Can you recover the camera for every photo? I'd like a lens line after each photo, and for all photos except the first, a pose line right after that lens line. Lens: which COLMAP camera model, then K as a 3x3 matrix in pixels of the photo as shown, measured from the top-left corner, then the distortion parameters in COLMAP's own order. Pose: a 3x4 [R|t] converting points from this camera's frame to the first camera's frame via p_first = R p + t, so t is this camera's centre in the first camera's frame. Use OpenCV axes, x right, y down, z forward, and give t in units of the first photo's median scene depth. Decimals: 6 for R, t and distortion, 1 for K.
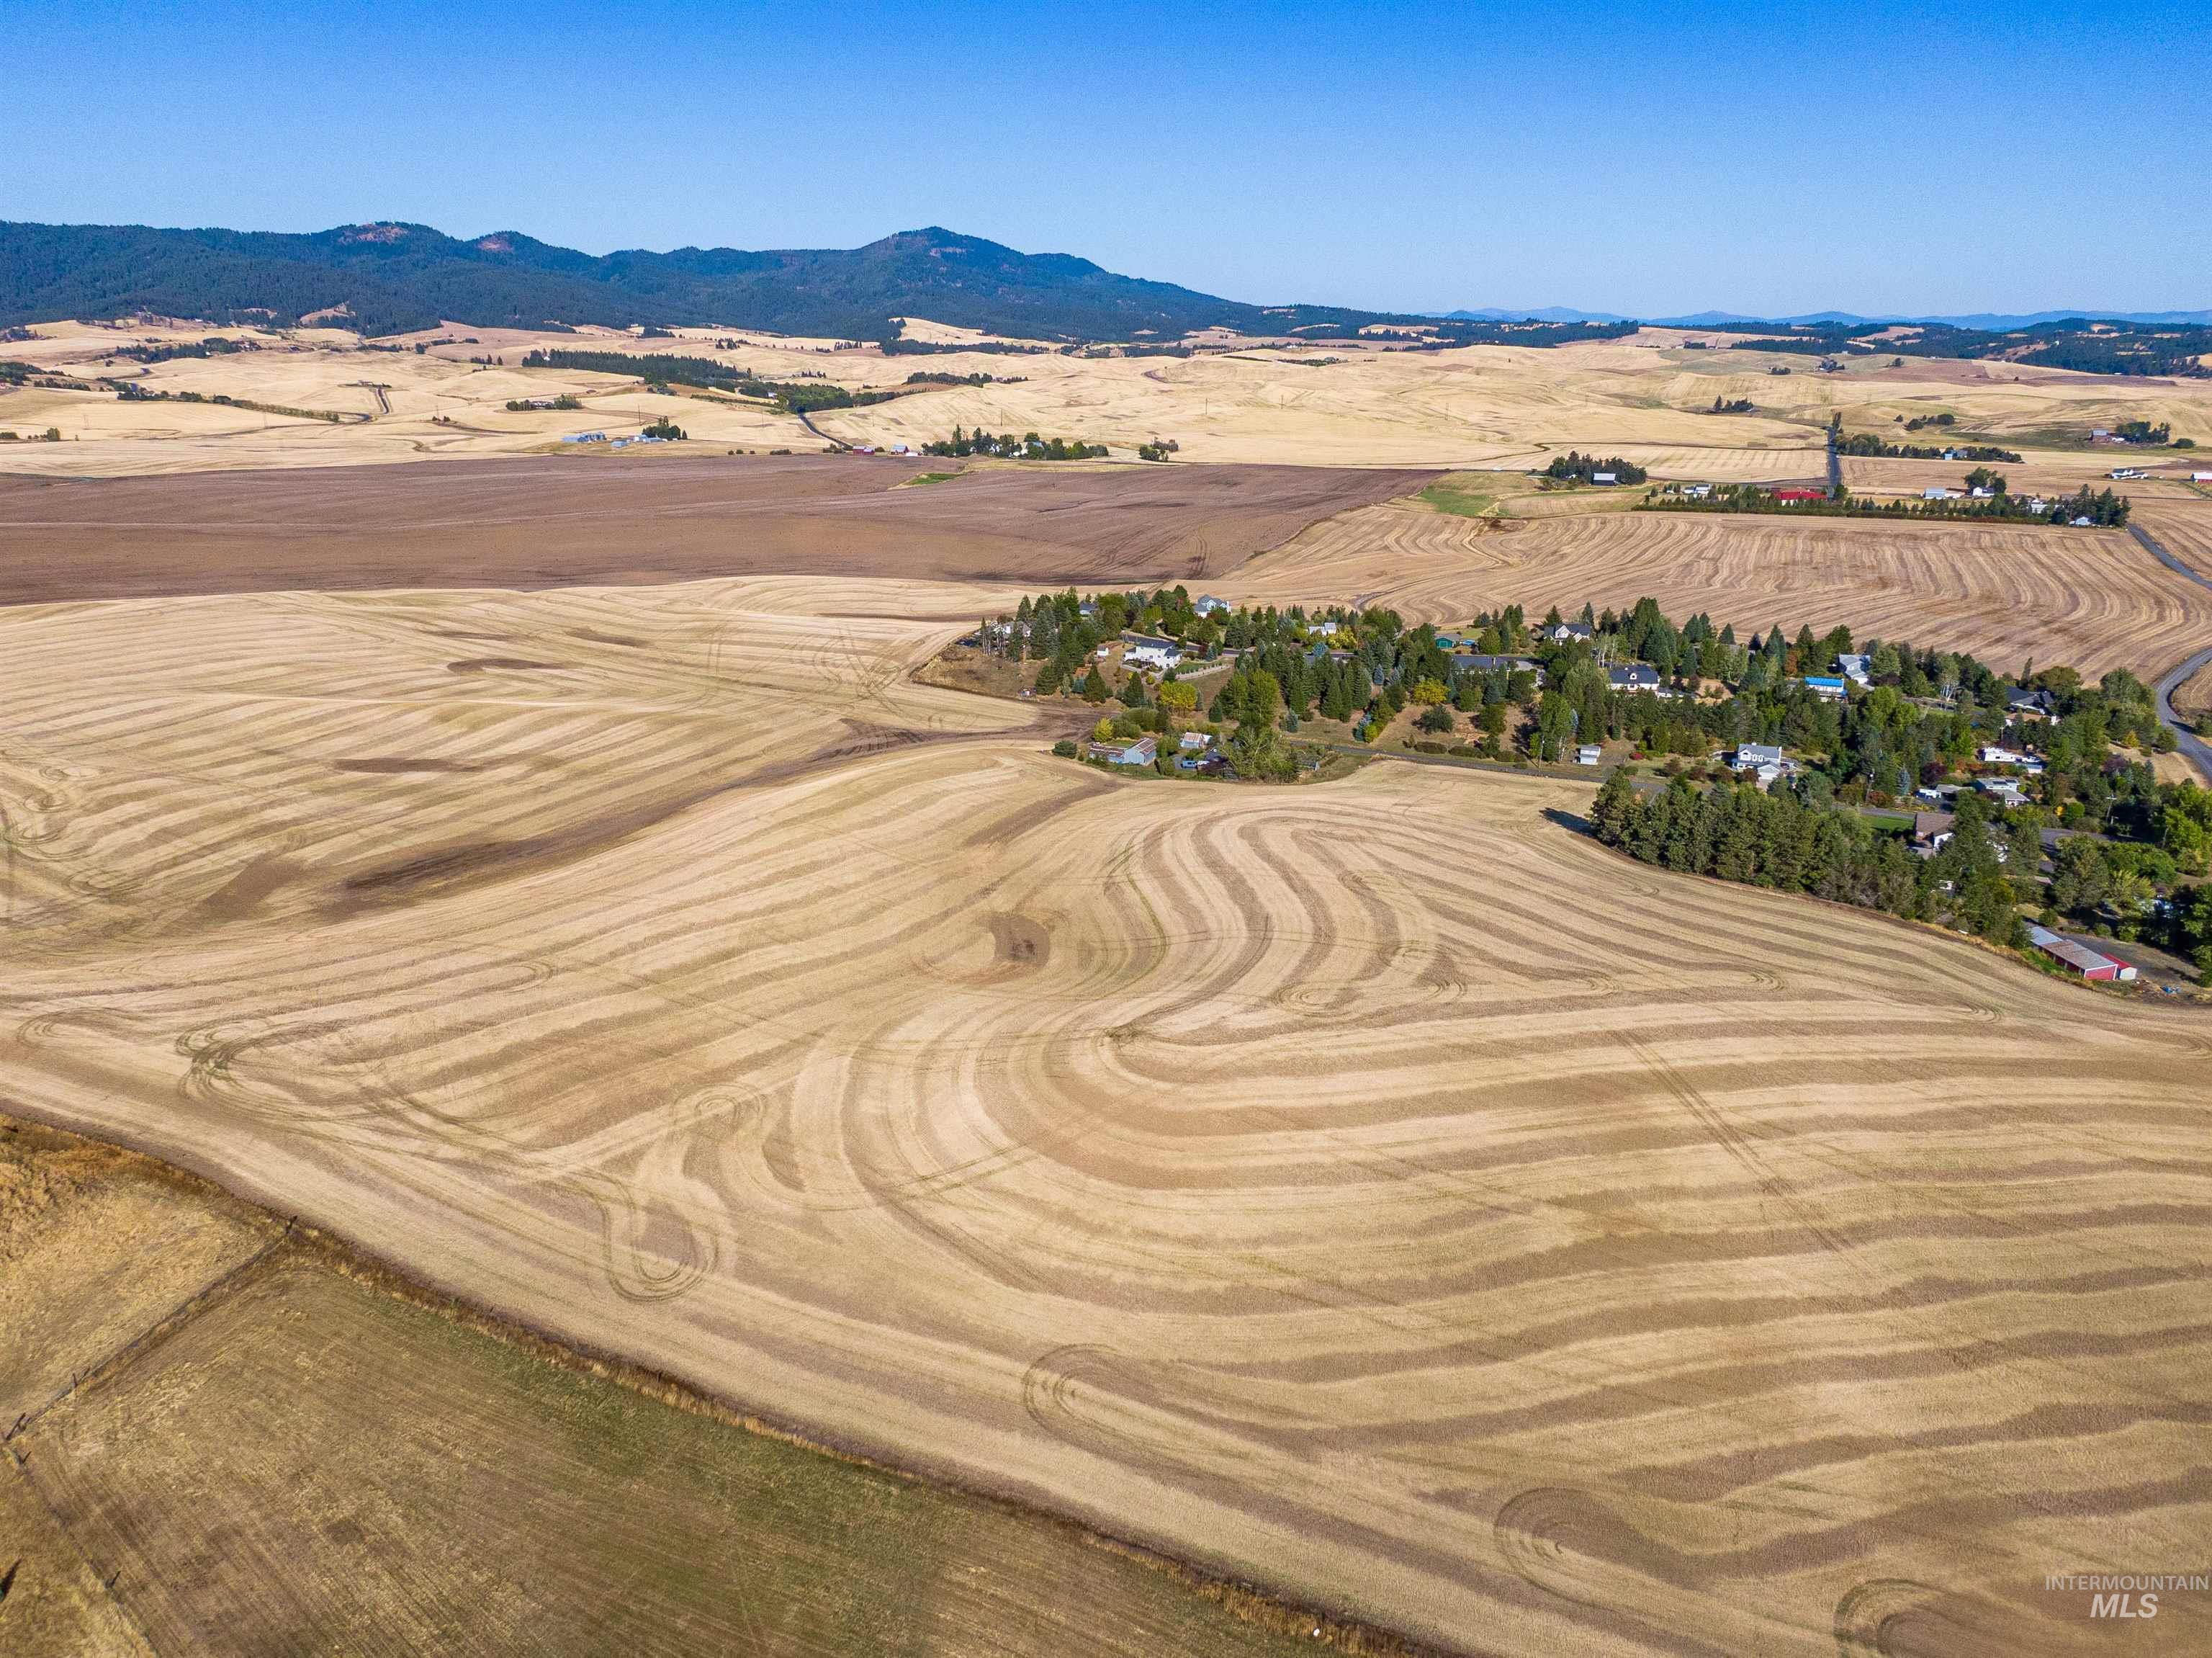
lens RADIAL K [[1546.1, 0, 1094.3], [0, 1546.1, 816.7], [0, 0, 1]] dist [0.045716, -0.064955]
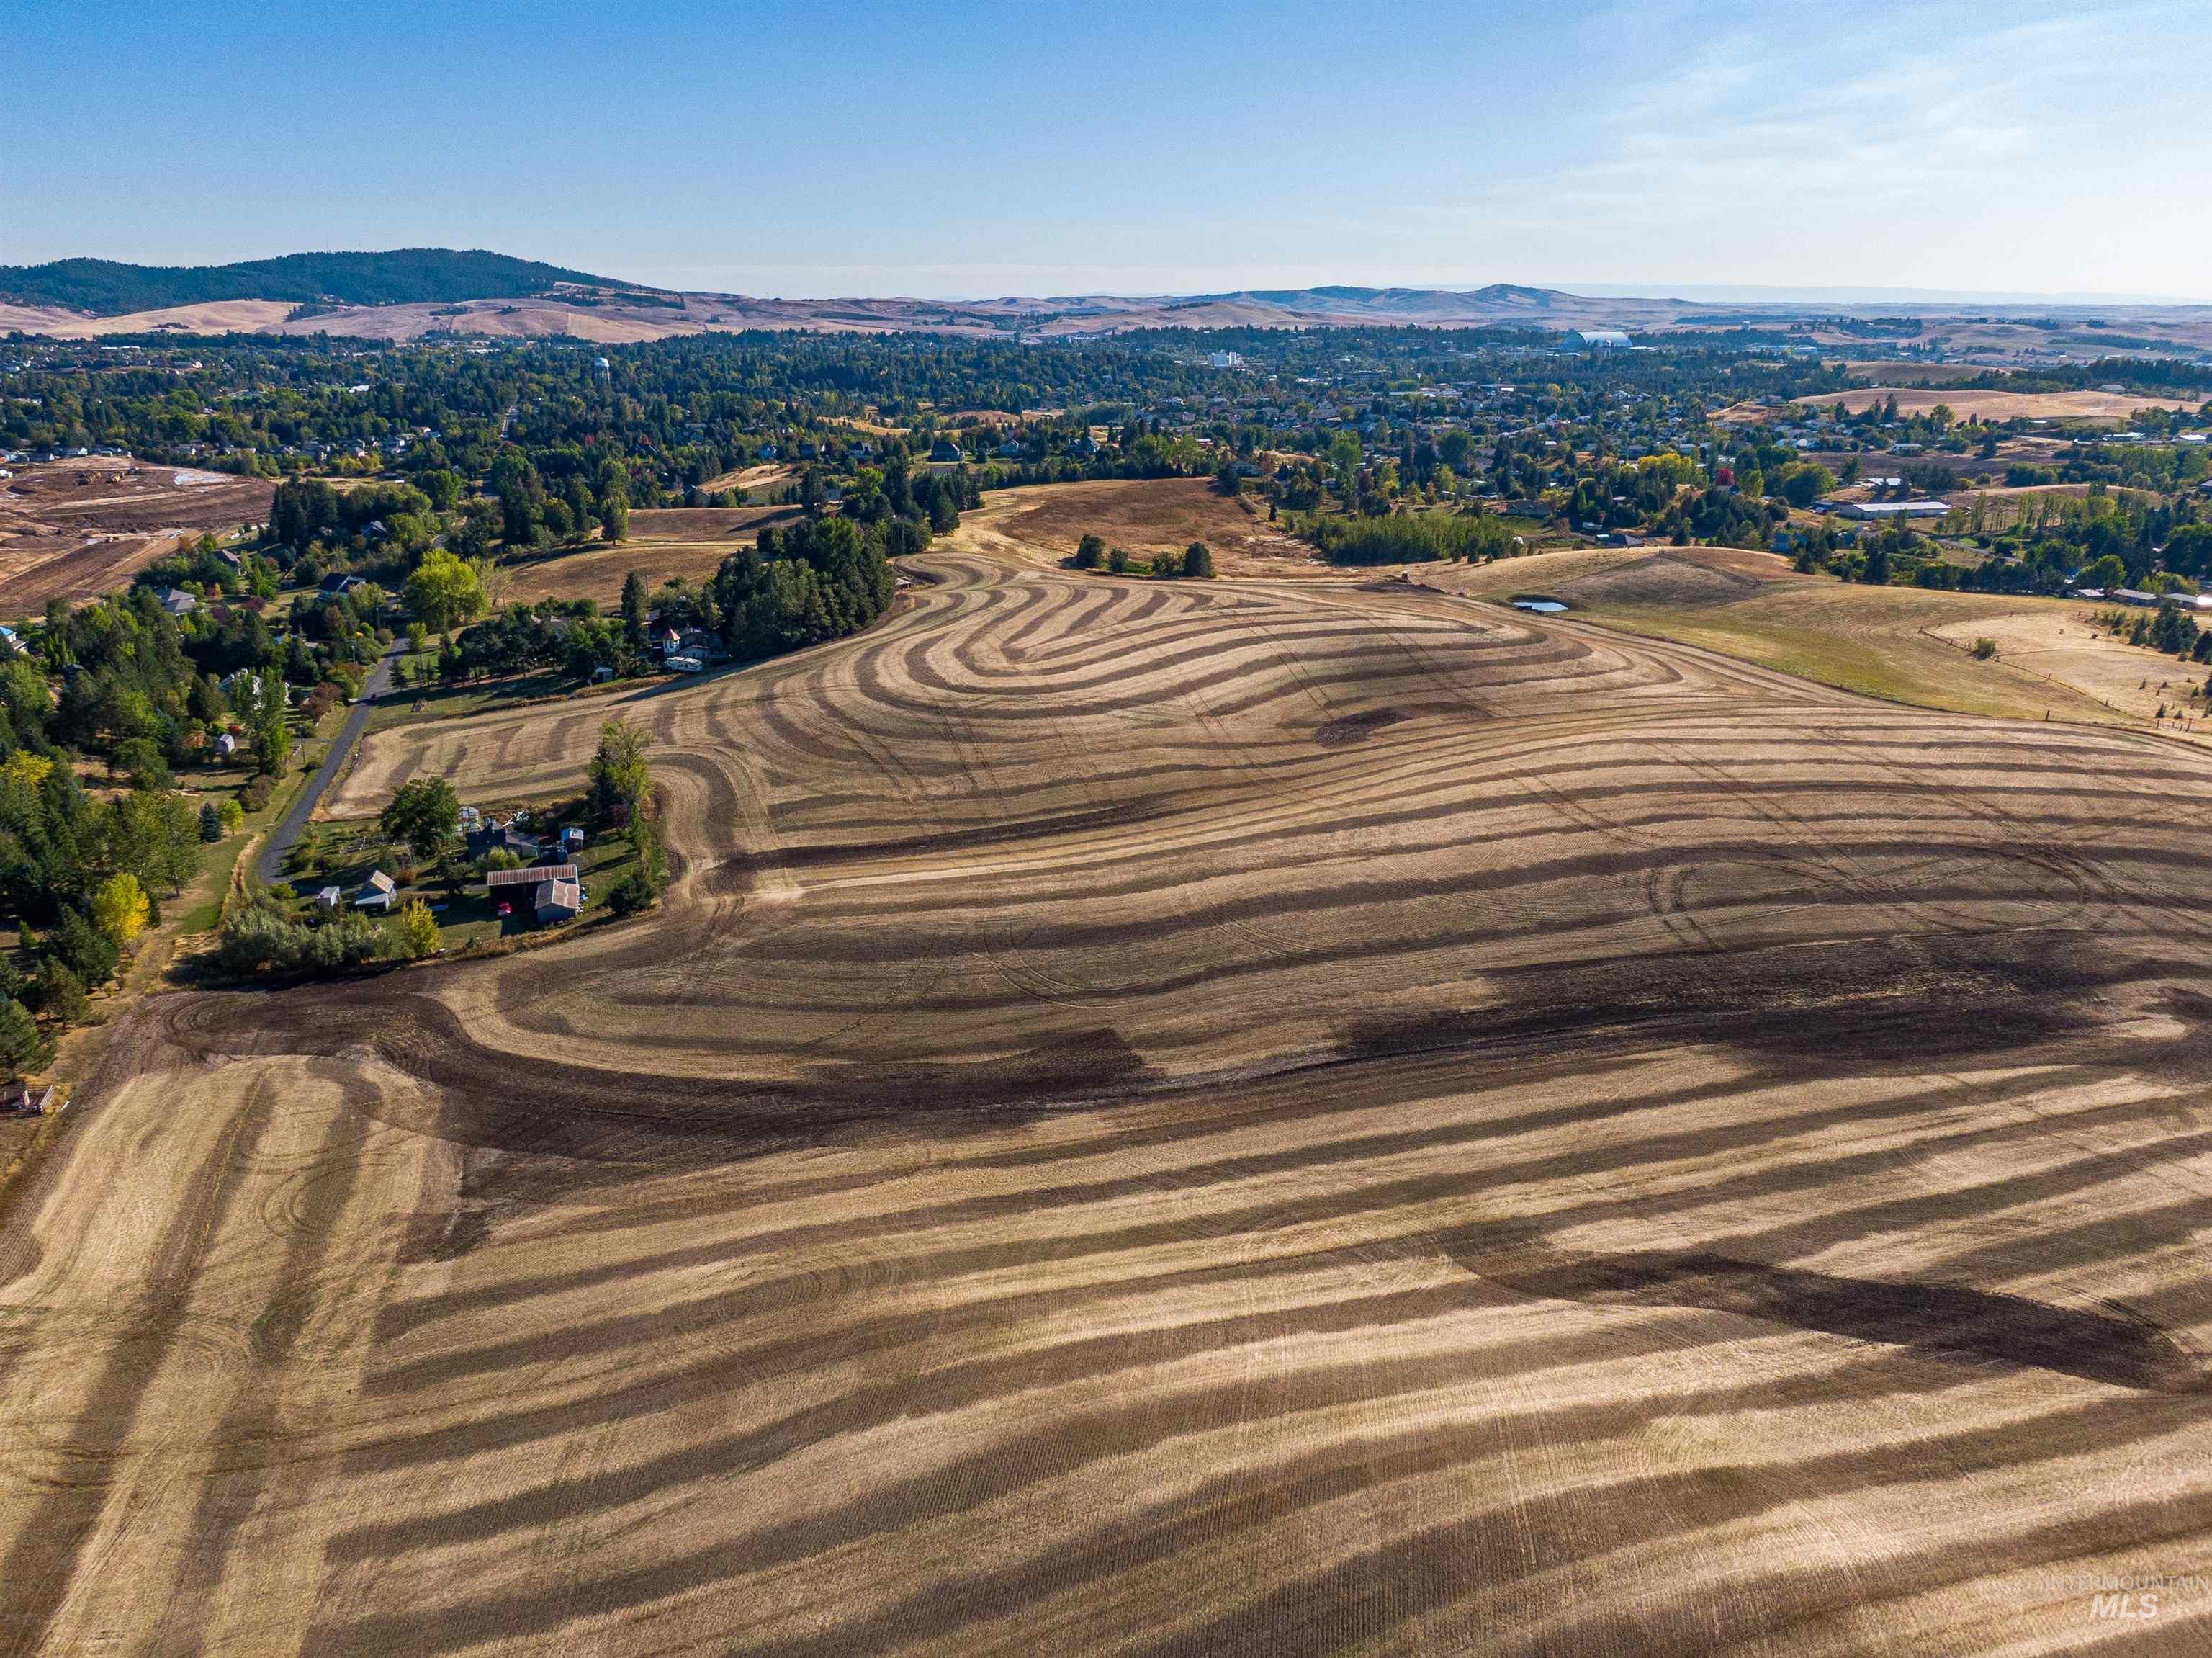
lens RADIAL K [[1594.9, 0, 1106.0], [0, 1594.9, 829.0], [0, 0, 1]] dist [0.053150, -0.080483]
pose [[-0.629795, -0.245973, 0.736788, -0.412349], [0.230058, 0.846913, 0.479387, -0.228438], [-0.741911, 0.471420, -0.476793, 0.910596]]
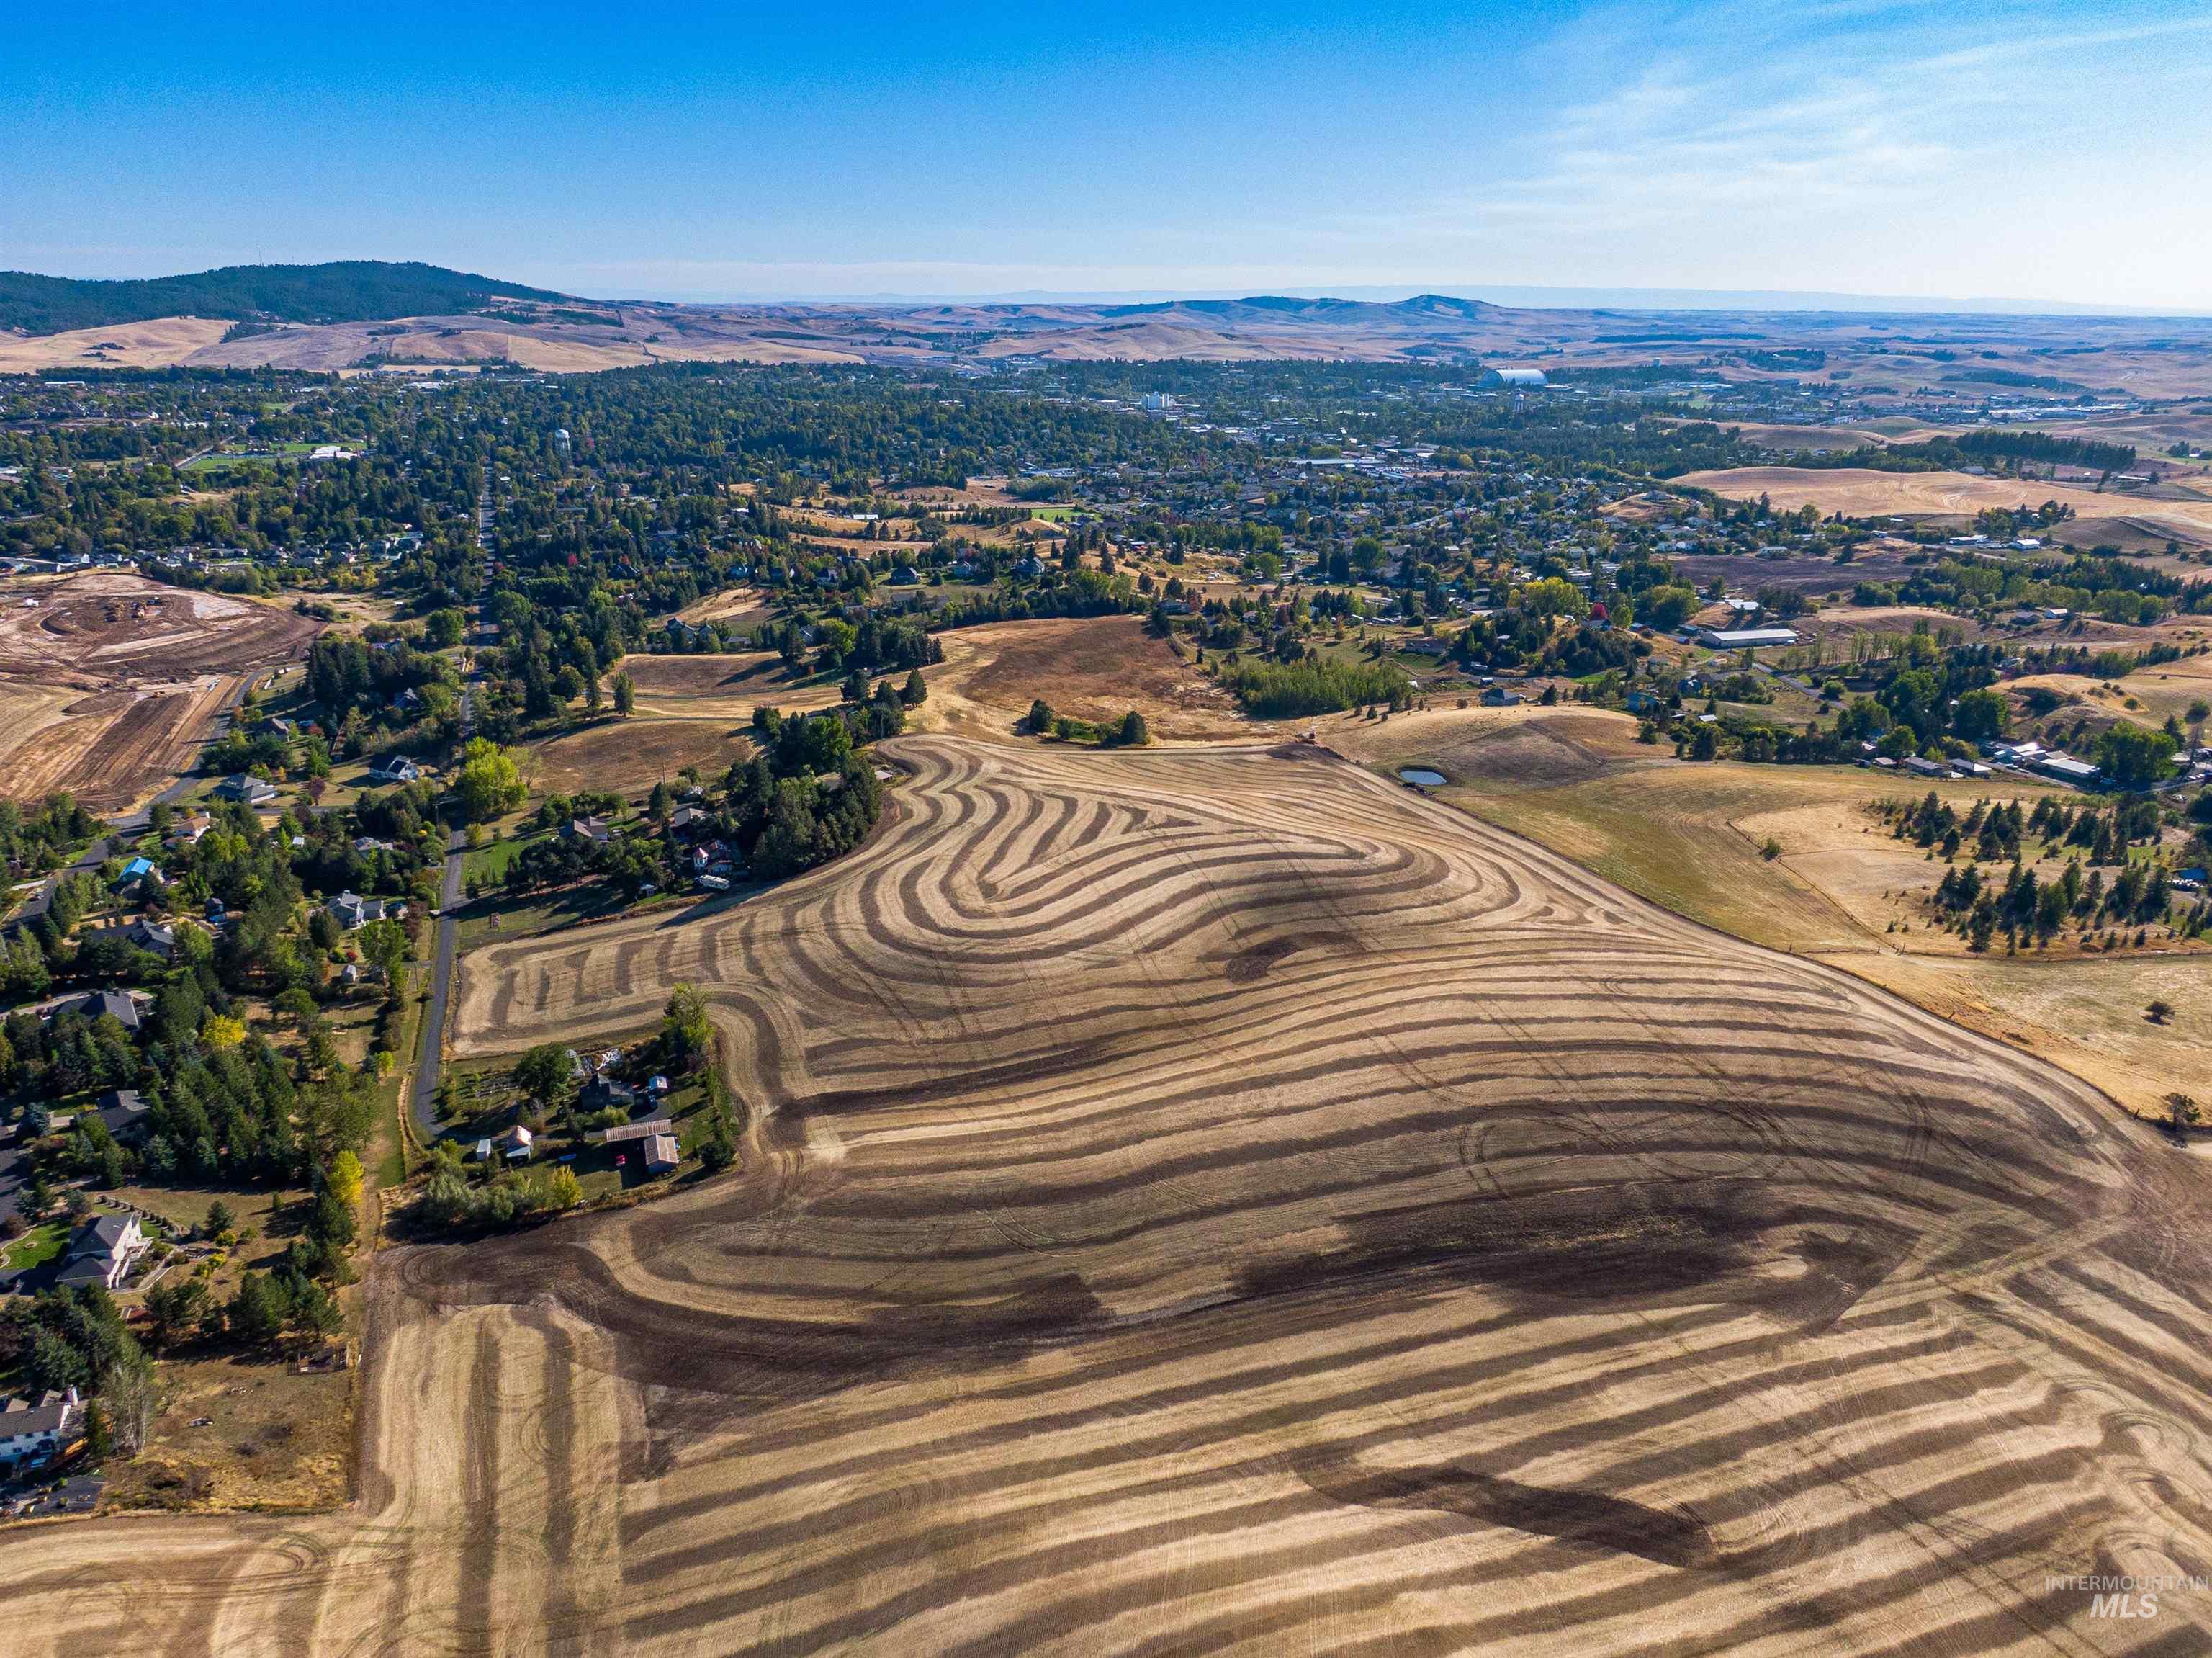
lens RADIAL K [[1583.6, 0, 1101.6], [0, 1583.6, 826.9], [0, 0, 1]] dist [0.054201, -0.090050]
pose [[-0.657715, -0.240642, 0.713794, -0.495726], [0.218115, 0.846162, 0.486246, -0.387800], [-0.720997, 0.475501, -0.504046, 0.943303]]
